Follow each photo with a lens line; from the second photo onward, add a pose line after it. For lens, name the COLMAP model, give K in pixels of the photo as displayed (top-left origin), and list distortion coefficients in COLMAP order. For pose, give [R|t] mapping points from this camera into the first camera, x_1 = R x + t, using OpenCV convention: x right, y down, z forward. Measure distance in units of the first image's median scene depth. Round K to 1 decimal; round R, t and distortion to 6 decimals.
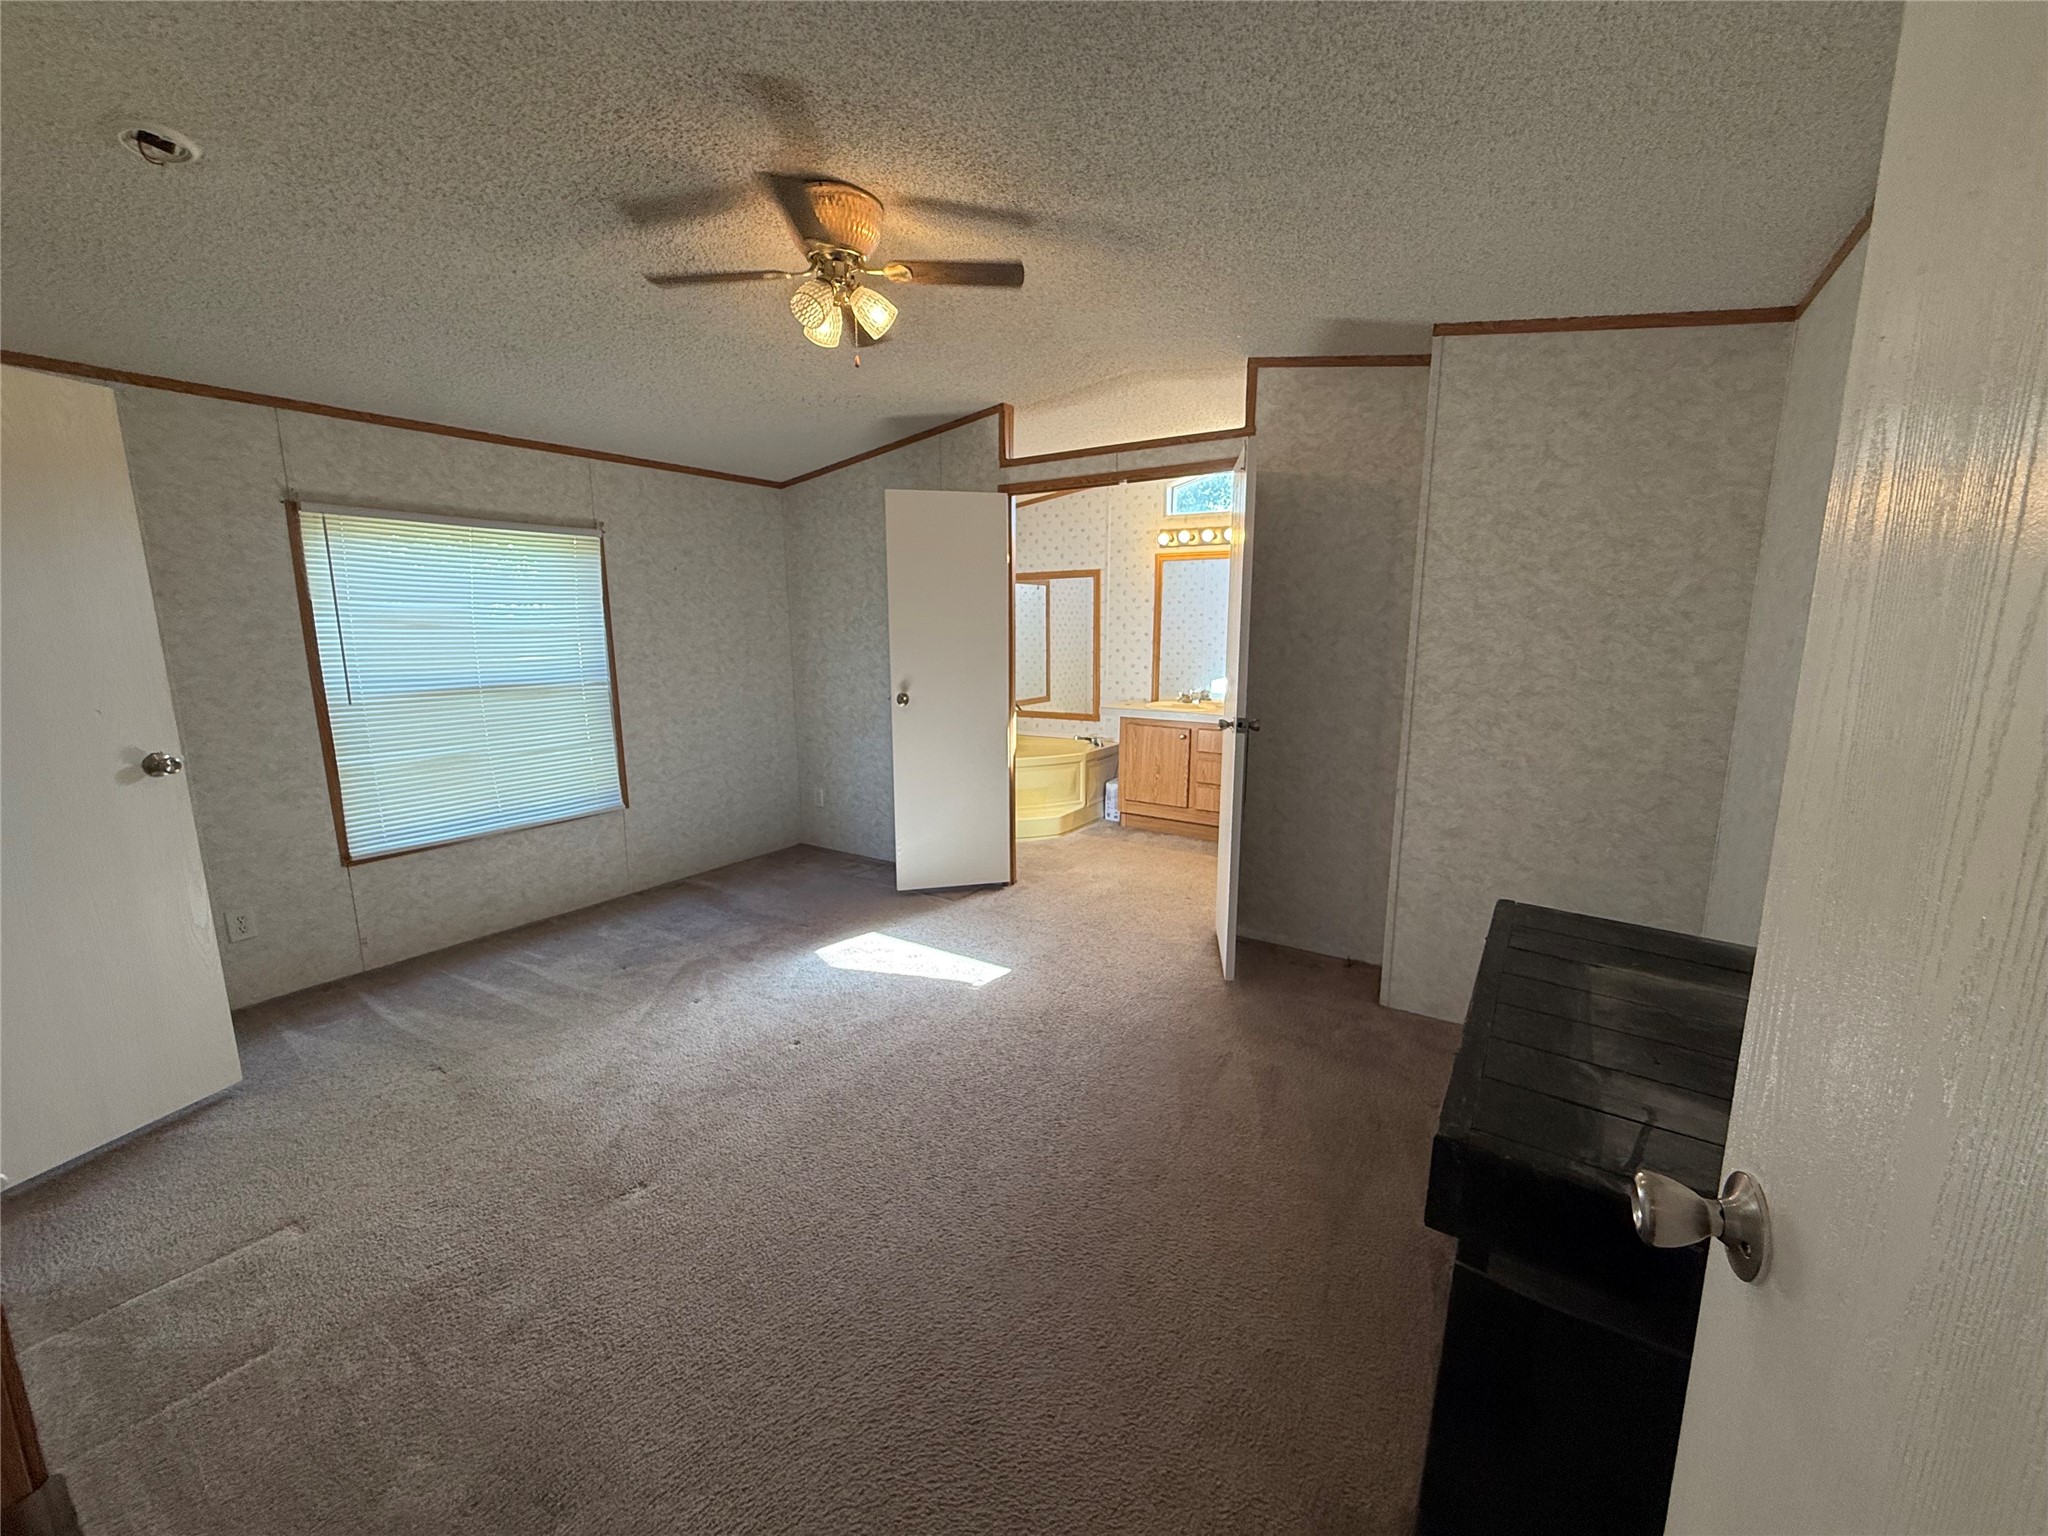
lens RADIAL K [[814.4, 0, 1024.0], [0, 814.4, 768.0], [0, 0, 1]] dist [0.000409, -0.000117]
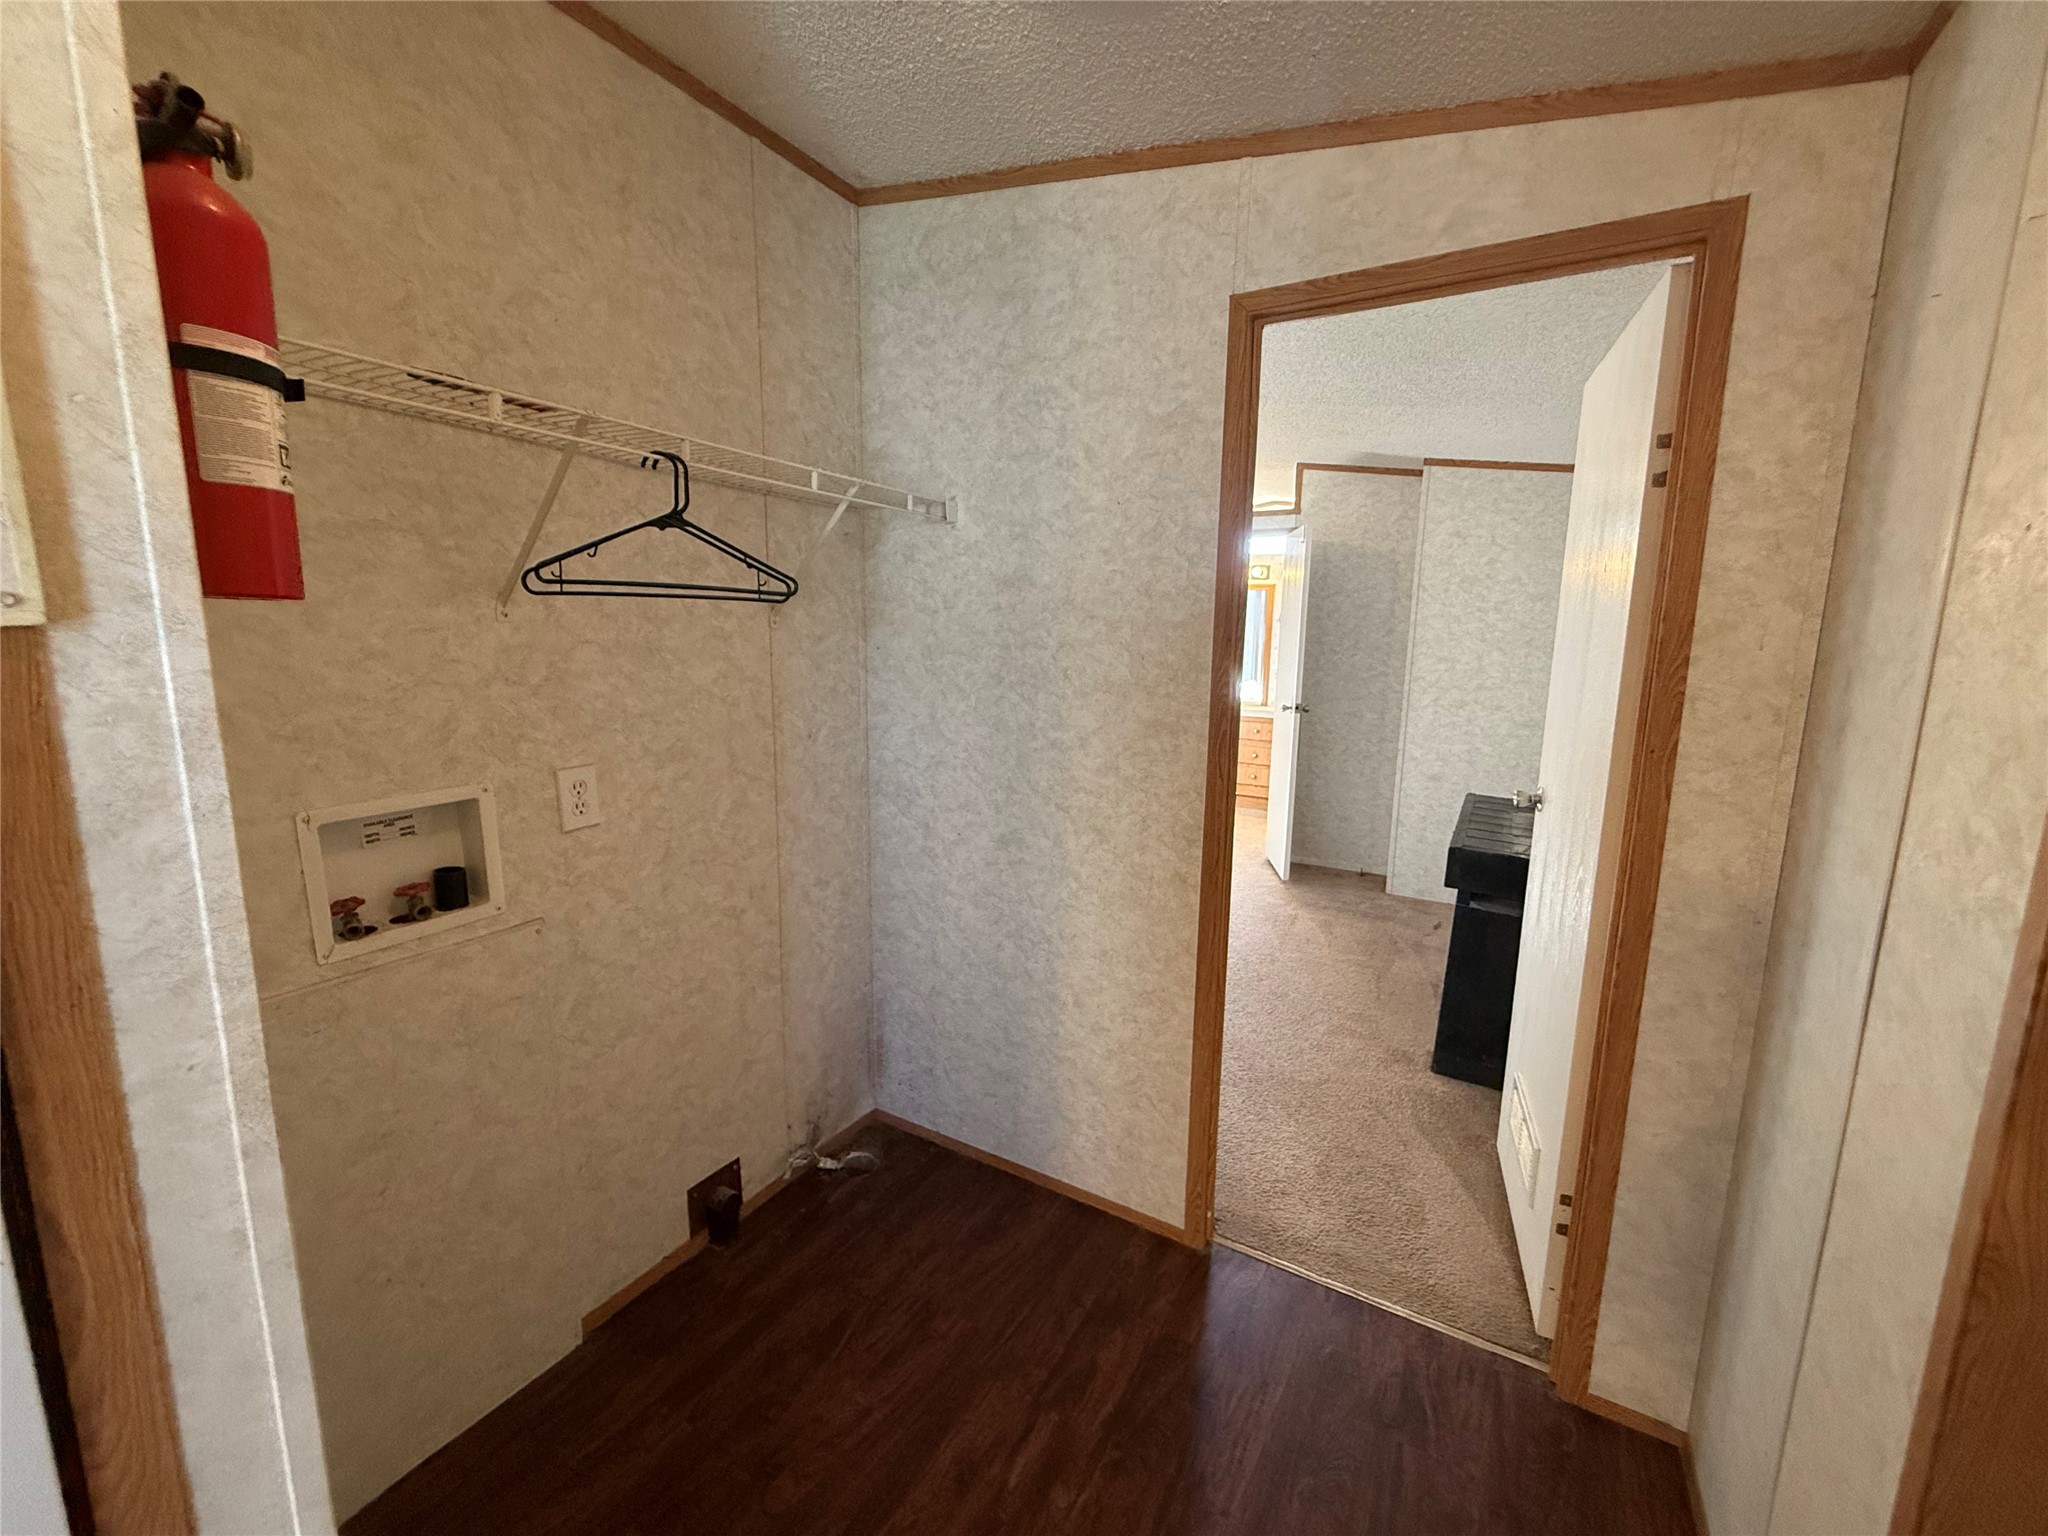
lens RADIAL K [[814.4, 0, 1024.0], [0, 814.4, 768.0], [0, 0, 1]] dist [0.000409, -0.000117]
pose [[0.998838, 0.008766, 0.047386, -0.340453], [-0.008071, 0.999857, -0.014852, 0.092720], [-0.047509, 0.014452, 0.998766, -0.533748]]
